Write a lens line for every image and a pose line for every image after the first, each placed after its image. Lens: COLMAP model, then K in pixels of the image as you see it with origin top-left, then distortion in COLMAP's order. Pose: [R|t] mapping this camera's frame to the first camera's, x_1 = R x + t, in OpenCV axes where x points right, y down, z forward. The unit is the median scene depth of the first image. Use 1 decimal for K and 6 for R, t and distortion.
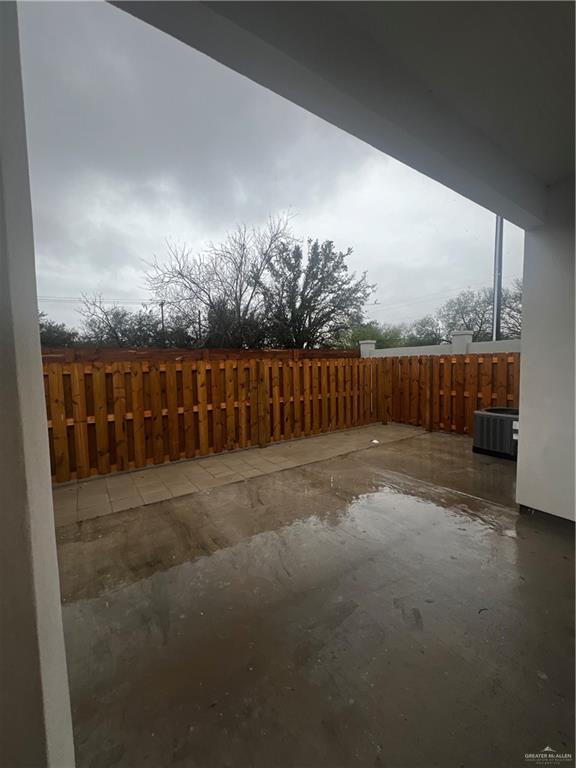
lens RADIAL K [[308.5, 0, 289.2], [0, 308.5, 381.9], [0, 0, 1]] dist [-0.001865, 0.000161]
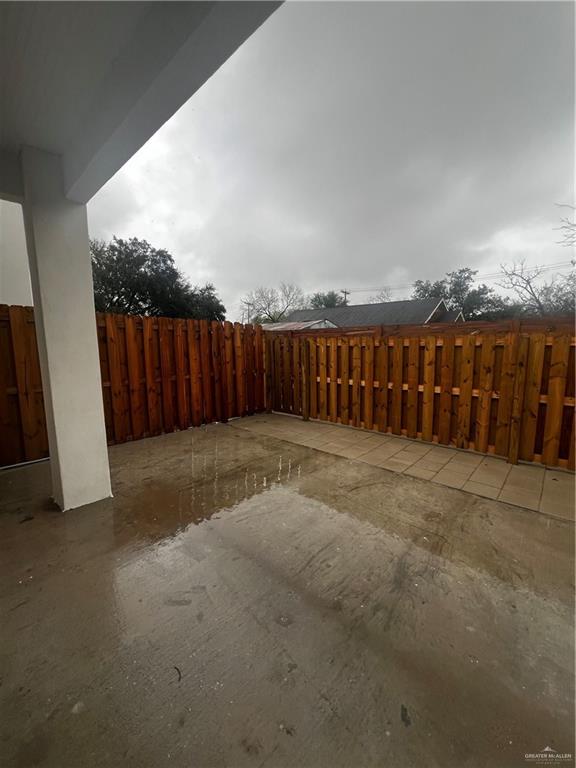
lens RADIAL K [[308.5, 0, 289.2], [0, 308.5, 381.9], [0, 0, 1]] dist [-0.001865, 0.000161]
pose [[0.235954, 0.143214, -0.961153, 0.522112], [-0.059877, 0.989344, 0.132715, -0.032844], [0.969918, 0.026237, 0.242015, 0.421608]]
